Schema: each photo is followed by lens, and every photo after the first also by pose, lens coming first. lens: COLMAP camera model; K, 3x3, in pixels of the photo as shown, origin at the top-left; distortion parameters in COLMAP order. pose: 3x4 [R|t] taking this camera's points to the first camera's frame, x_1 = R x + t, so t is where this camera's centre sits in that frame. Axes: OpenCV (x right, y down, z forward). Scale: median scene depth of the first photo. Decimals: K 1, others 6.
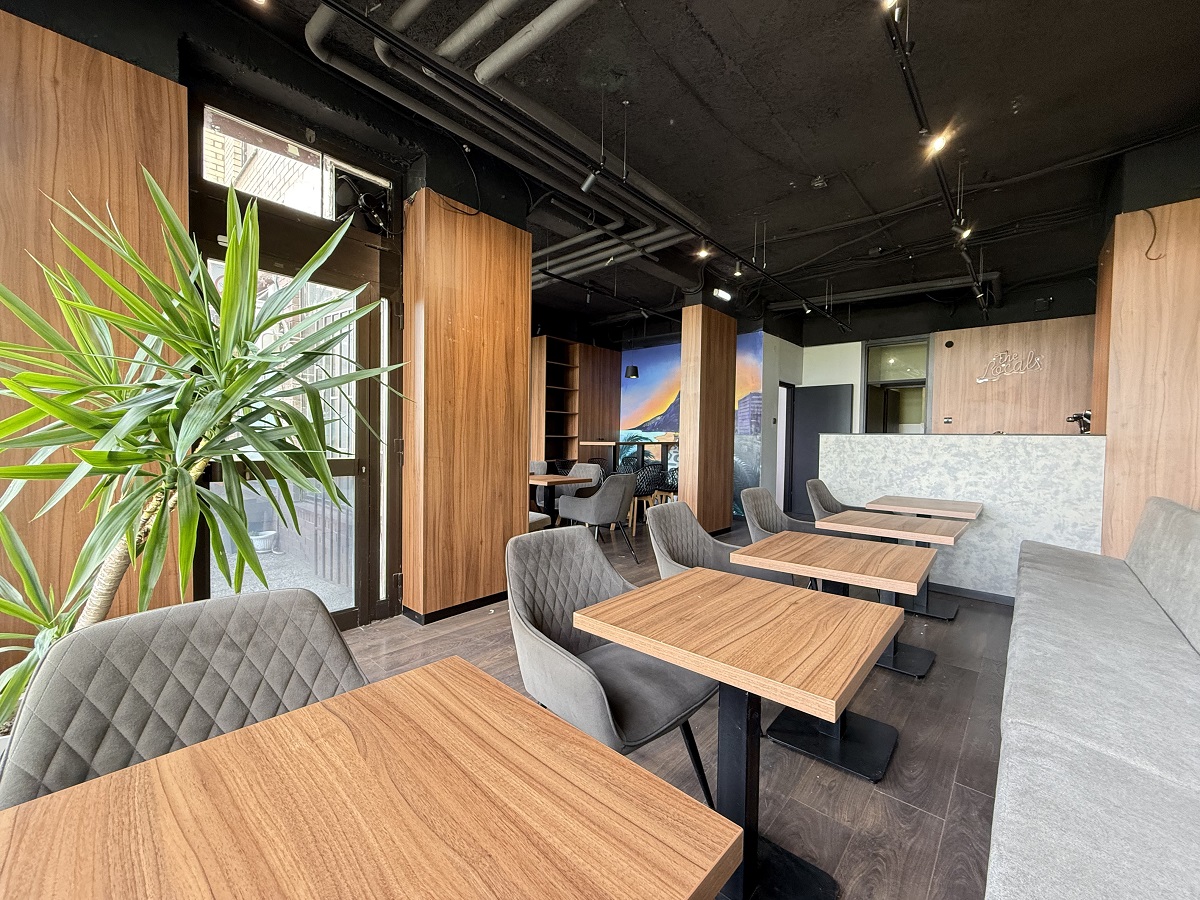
lens RADIAL K [[474.4, 0, 595.0], [0, 474.4, 450.9], [0, 0, 1]] dist [-0.000639, 0.000050]
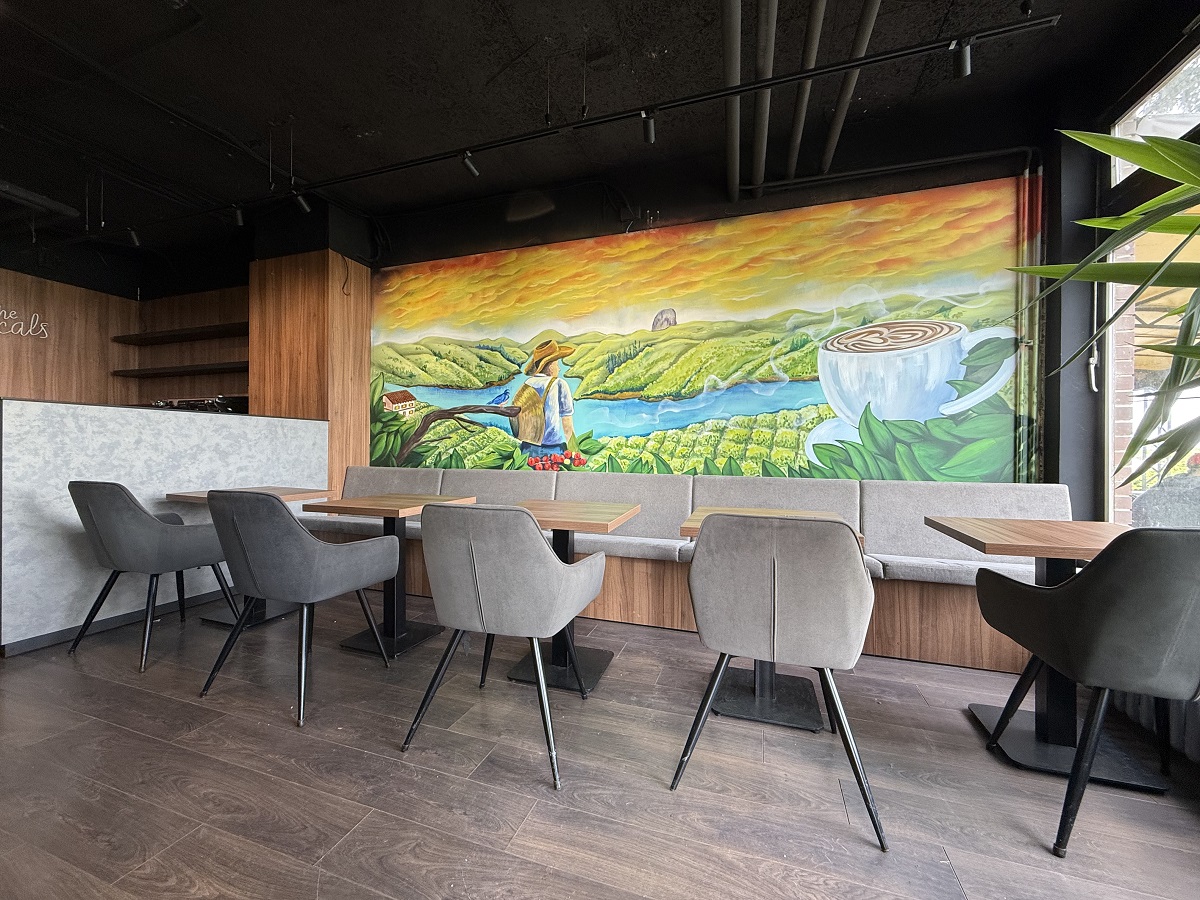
lens RADIAL K [[474.4, 0, 595.6], [0, 474.4, 450.5], [0, 0, 1]] dist [-0.000639, 0.000050]
pose [[-0.401180, -0.019432, 0.915793, -0.271852], [0.012140, 0.999574, 0.026528, 0.015710], [-0.915919, 0.021760, -0.400773, 0.630077]]
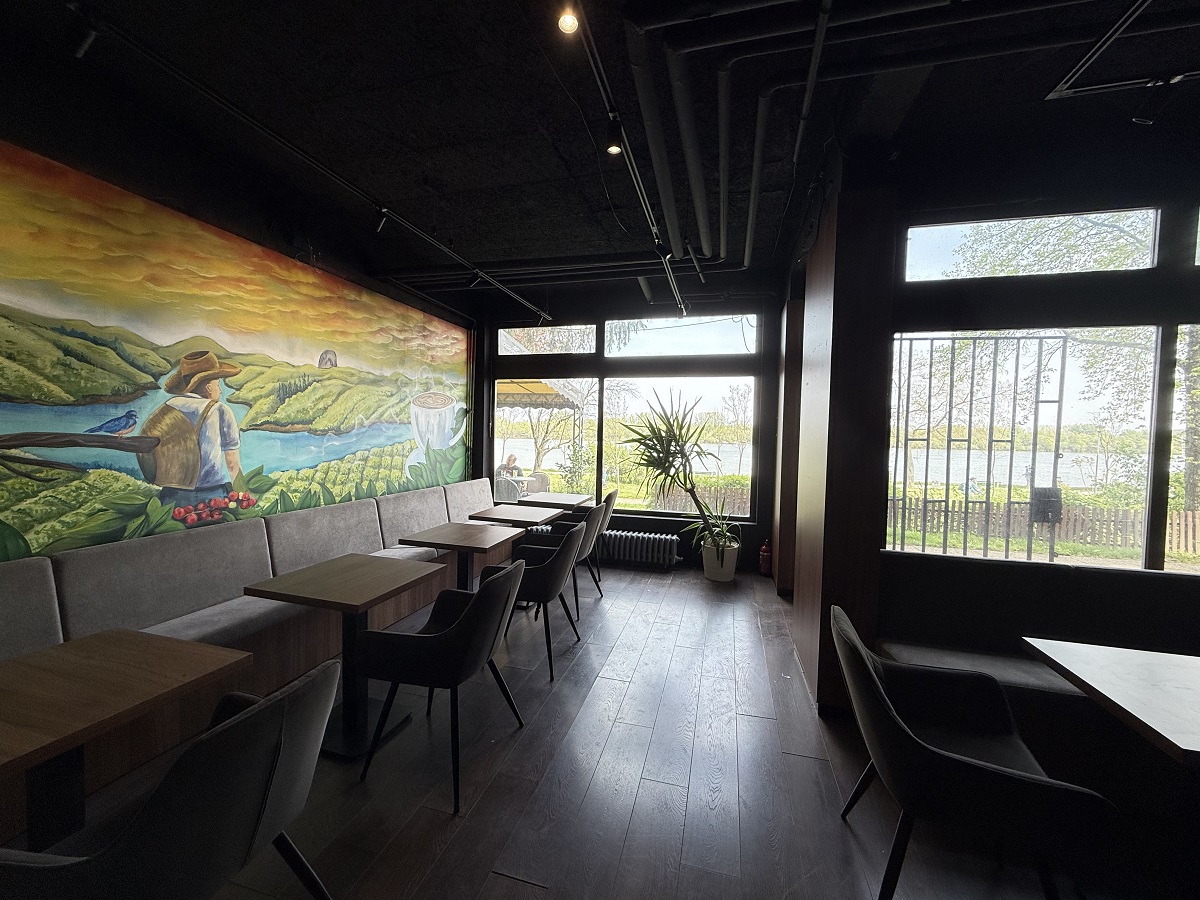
lens RADIAL K [[474.4, 0, 595.6], [0, 474.4, 450.6], [0, 0, 1]] dist [-0.000639, 0.000050]
pose [[-0.889590, -0.017424, -0.456428, 0.395673], [-0.048632, 0.997205, 0.056718, -0.092303], [0.454164, 0.072652, -0.887951, 1.217176]]
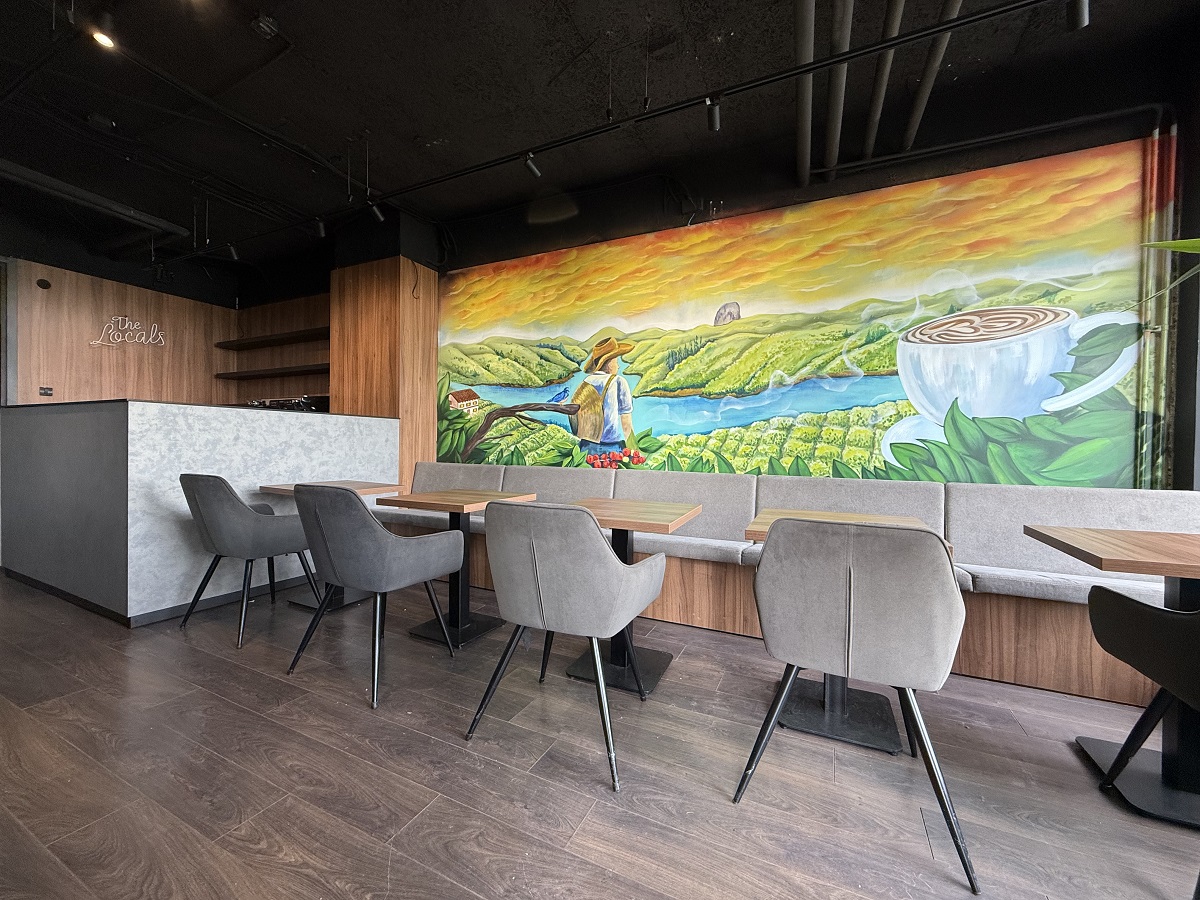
lens RADIAL K [[474.4, 0, 595.8], [0, 474.4, 450.7], [0, 0, 1]] dist [-0.000639, 0.000050]
pose [[-0.288366, -0.028436, 0.957098, -0.266211], [0.009475, 0.999425, 0.032548, 0.013699], [-0.957474, 0.018455, -0.287930, 0.630998]]
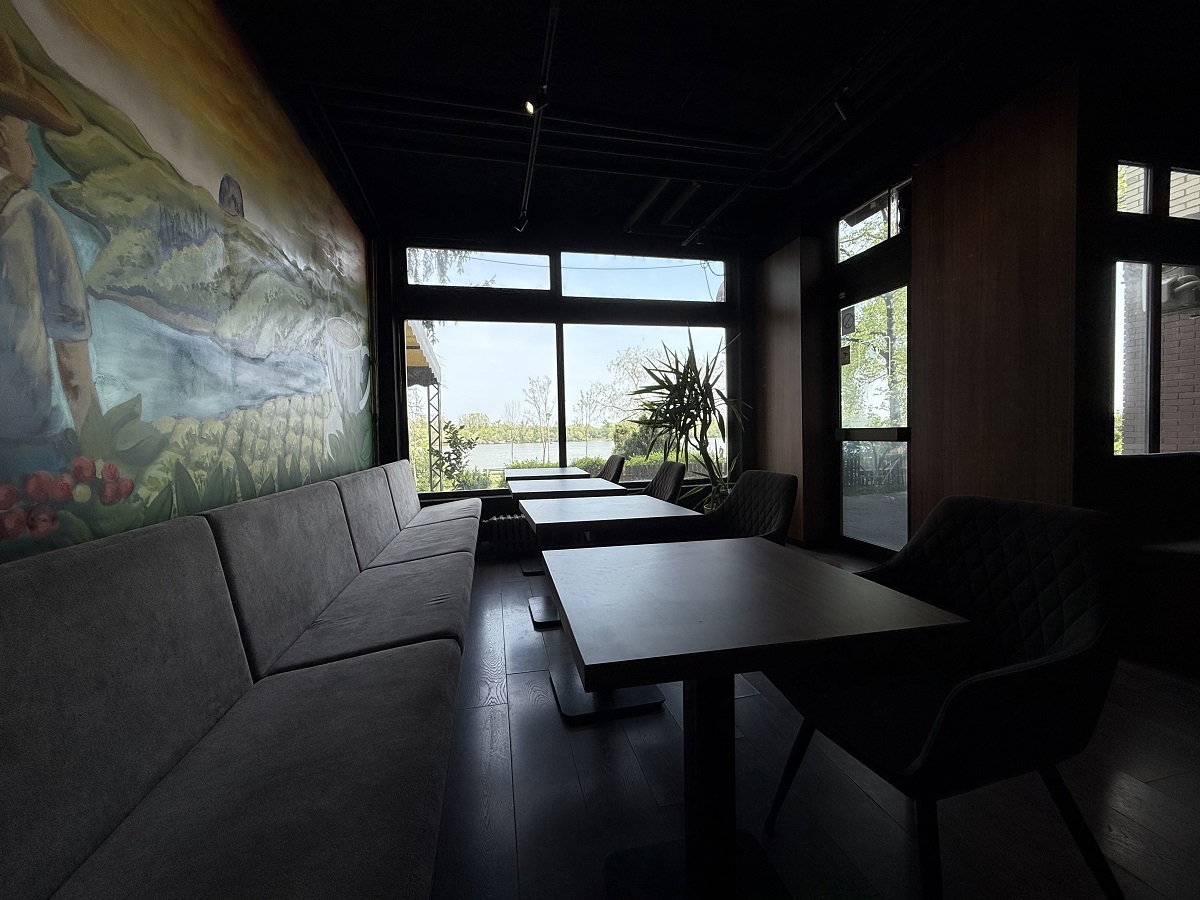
lens RADIAL K [[474.4, 0, 608.9], [0, 474.4, 448.3], [0, 0, 1]] dist [-0.000639, 0.000050]
pose [[-0.551080, 0.027165, -0.834010, 0.614847], [-0.003958, 0.999374, 0.035167, 0.023648], [0.834443, 0.022681, -0.550627, 0.712938]]
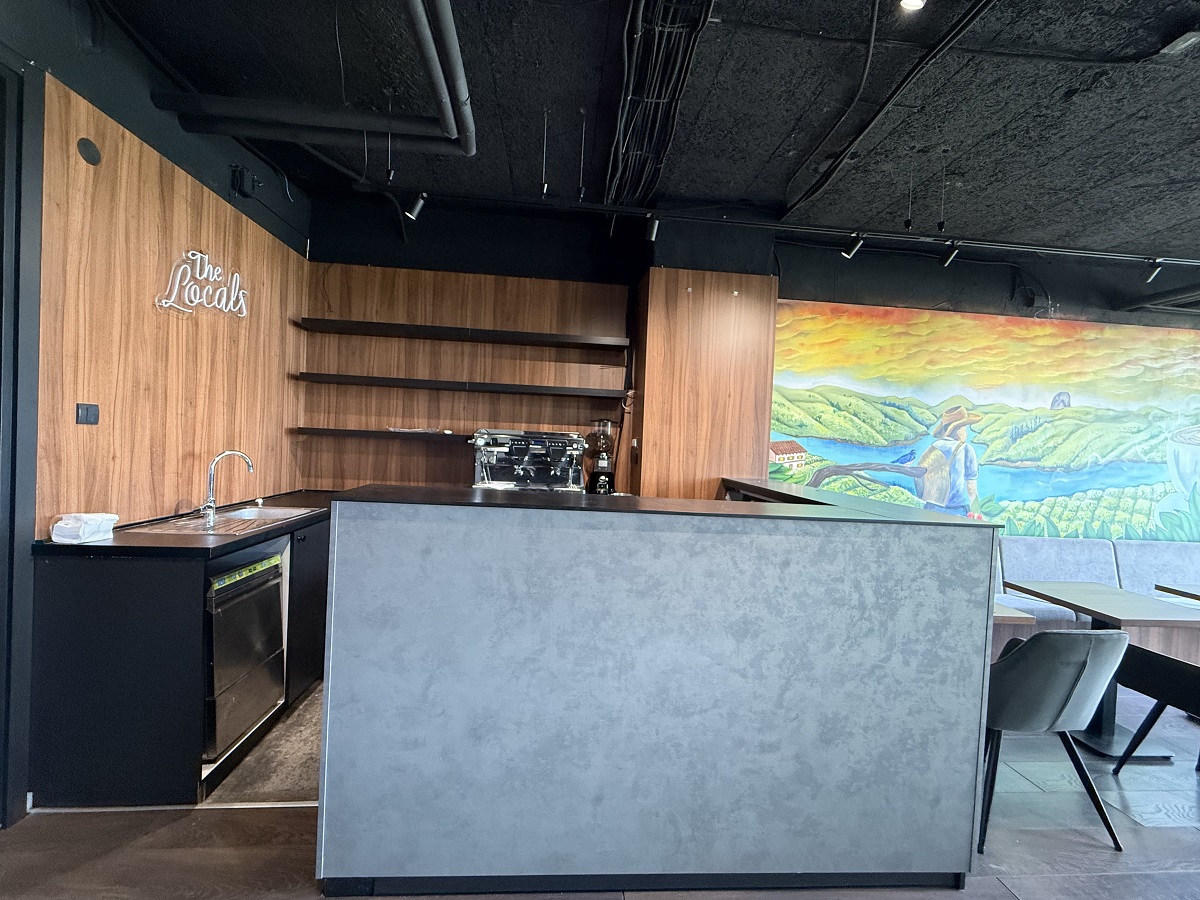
lens RADIAL K [[474.4, 0, 596.4], [0, 474.4, 452.0], [0, 0, 1]] dist [-0.000639, 0.000050]
pose [[-0.732250, -0.063027, 0.678113, 0.470074], [-0.036900, 0.997918, 0.052906, -0.102306], [-0.680035, 0.013718, -0.733051, 1.511763]]
